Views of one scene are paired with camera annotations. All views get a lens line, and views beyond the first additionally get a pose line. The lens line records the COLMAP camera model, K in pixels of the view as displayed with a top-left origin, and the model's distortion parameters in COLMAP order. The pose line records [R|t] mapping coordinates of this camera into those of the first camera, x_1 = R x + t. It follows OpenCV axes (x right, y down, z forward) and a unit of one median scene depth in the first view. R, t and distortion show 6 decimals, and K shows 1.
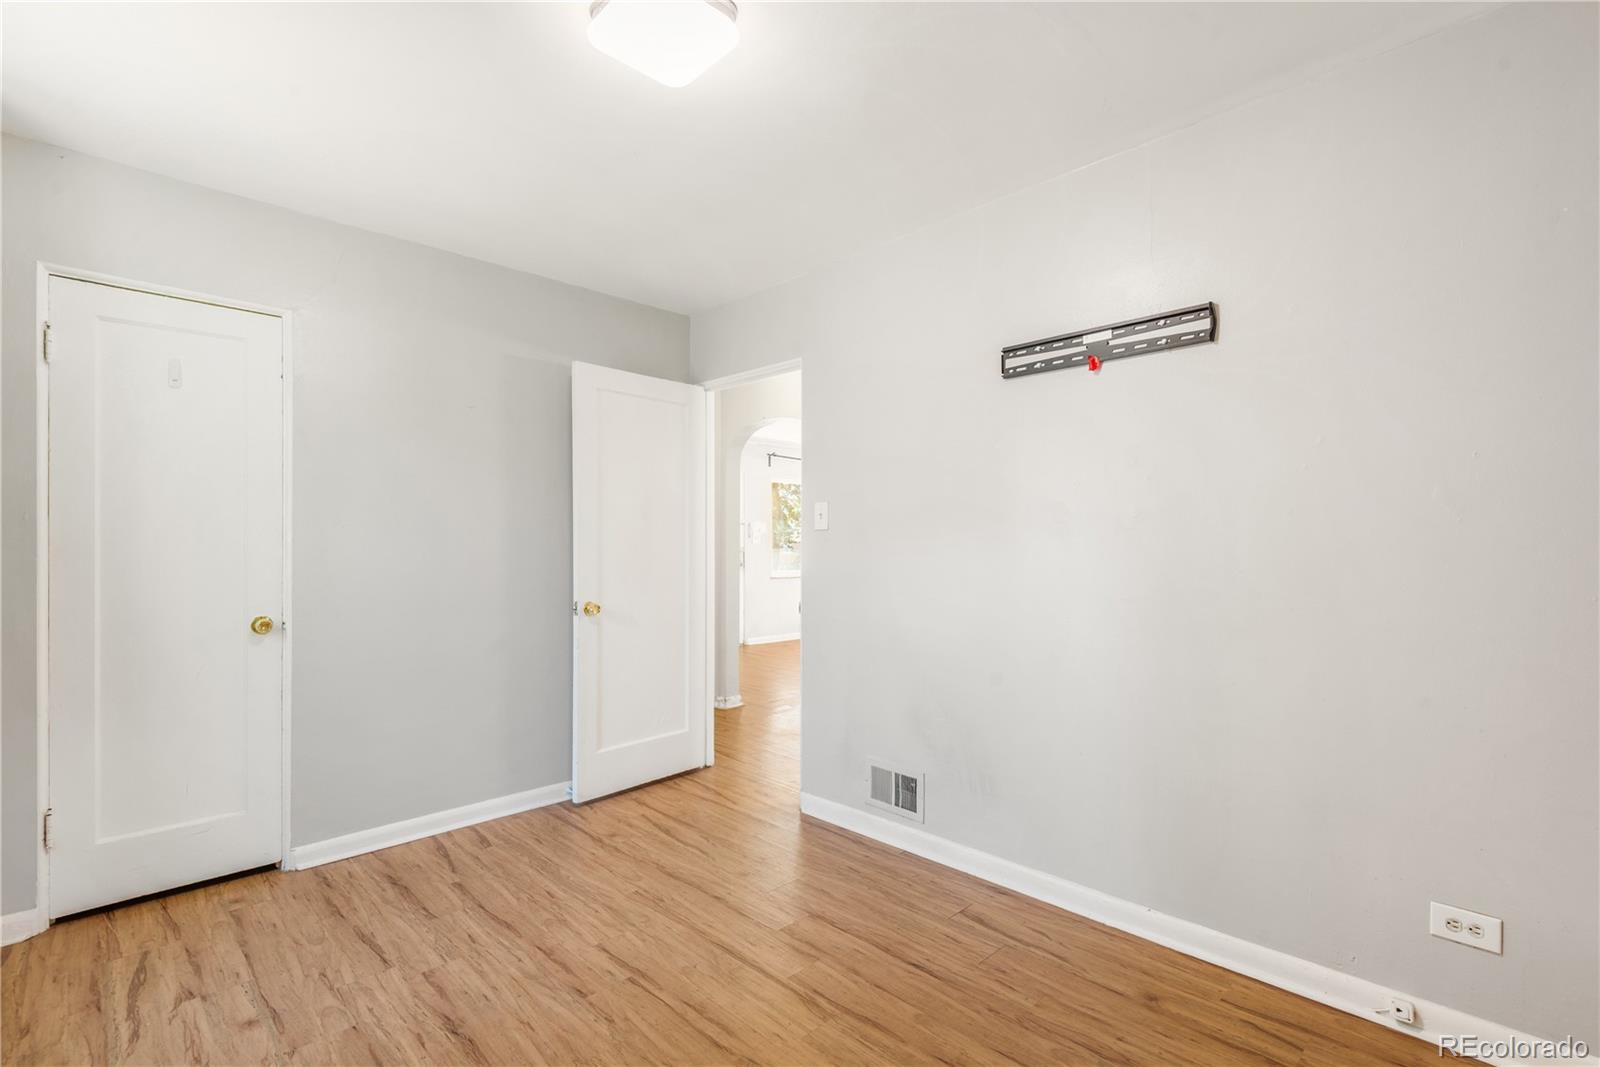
lens RADIAL K [[736.0, 0, 760.7], [0, 736.0, 542.7], [0, 0, 1]] dist [0.029047, -0.015078]
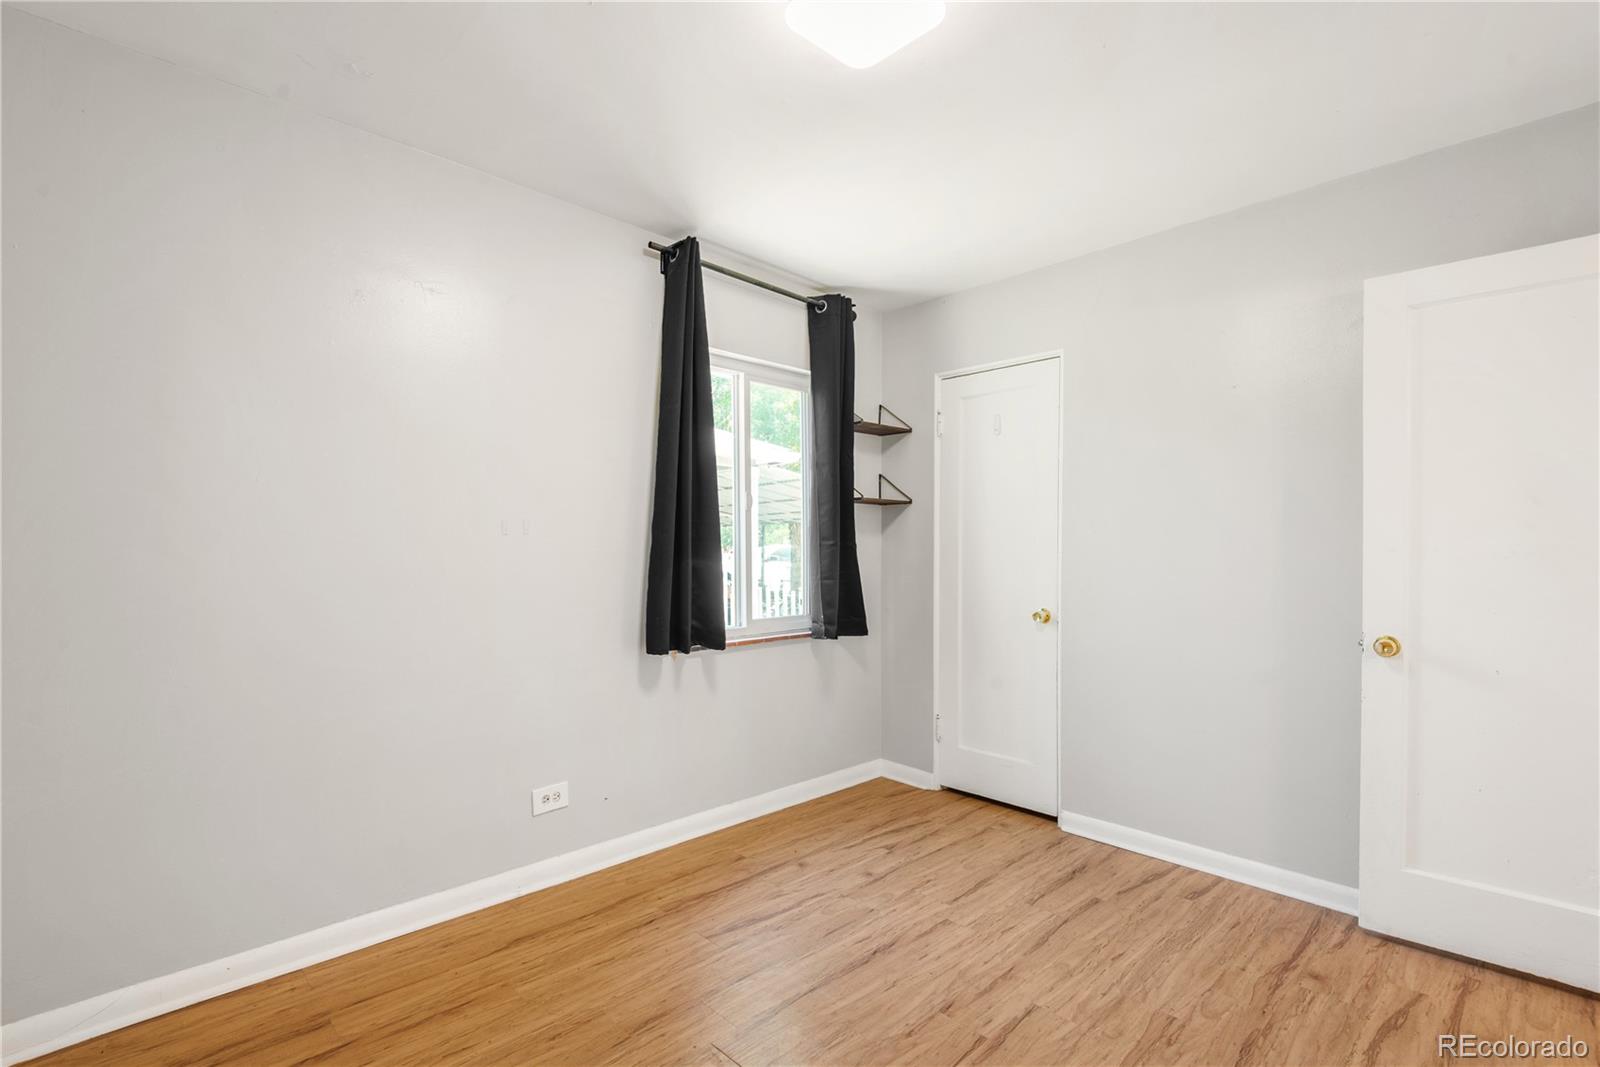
lens RADIAL K [[736.0, 0, 787.1], [0, 736.0, 542.9], [0, 0, 1]] dist [0.029047, -0.015078]
pose [[0.010789, -0.006527, -0.999920, 0.608116], [0.006082, 0.999961, -0.006462, -0.003158], [0.999923, -0.006012, 0.010829, 0.640342]]
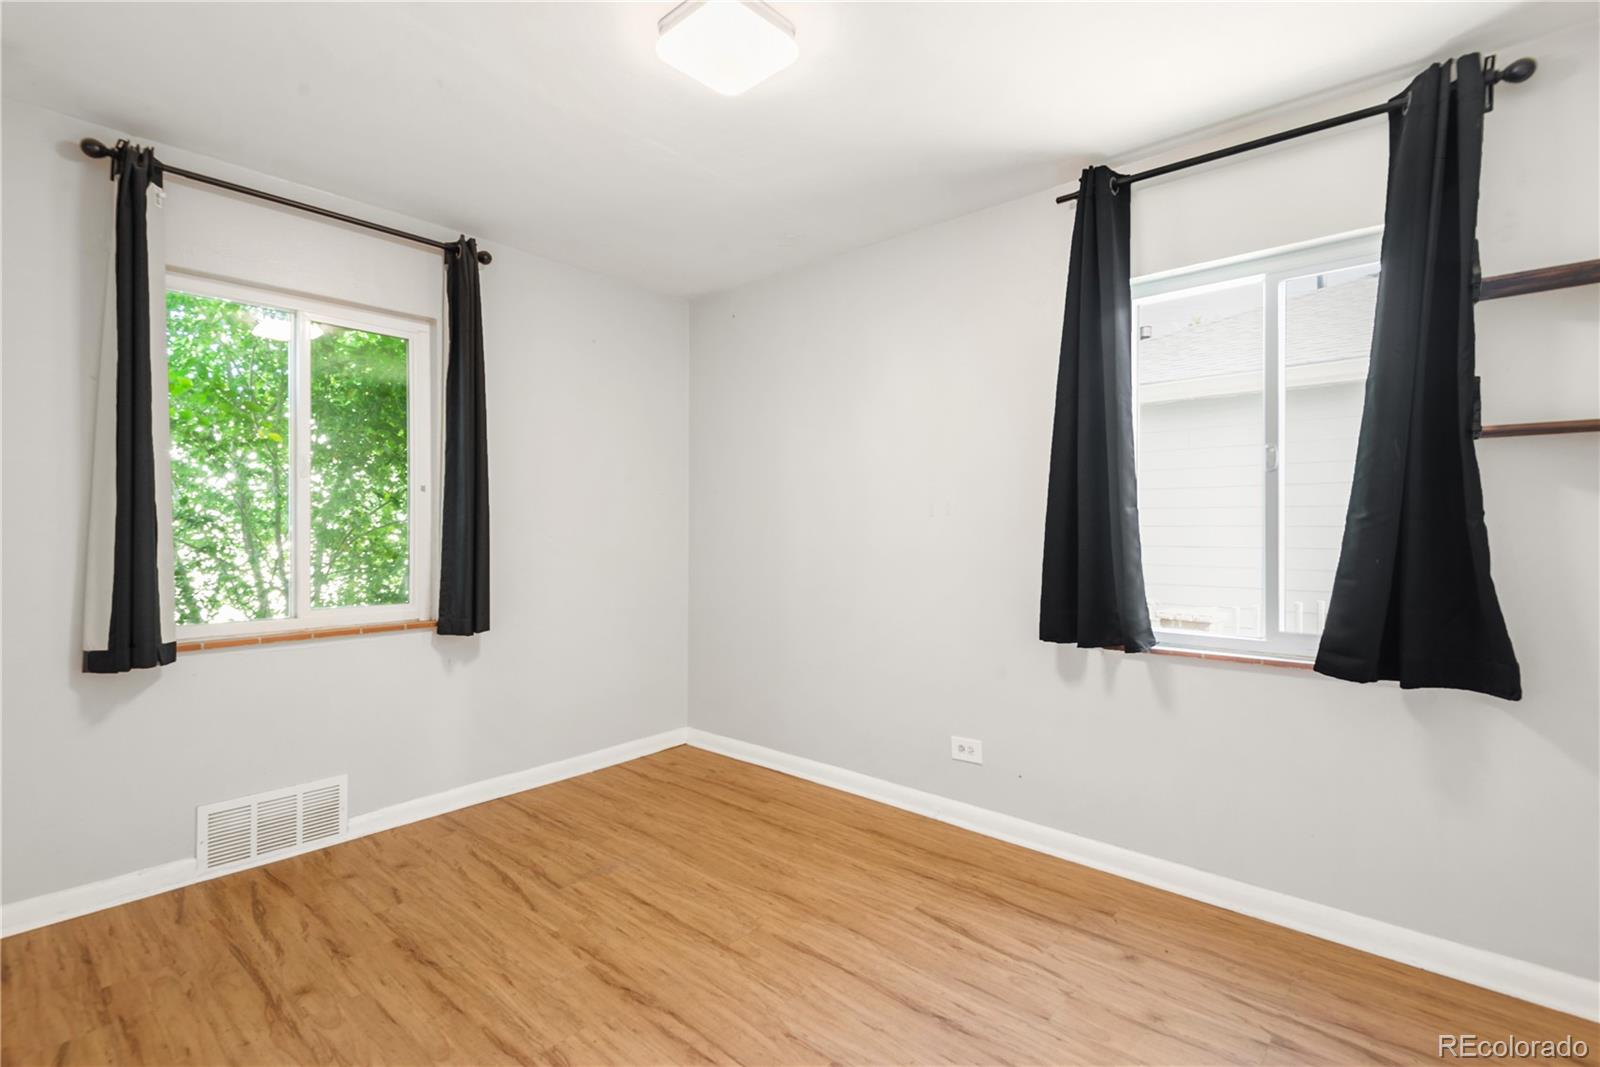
lens RADIAL K [[736.0, 0, 788.5], [0, 736.0, 524.8], [0, 0, 1]] dist [0.029047, -0.015078]
pose [[-0.994257, -0.005052, -0.106896, -0.075218], [-0.004117, 0.999951, -0.008960, 0.006054], [0.106936, -0.008468, -0.994230, 1.492152]]
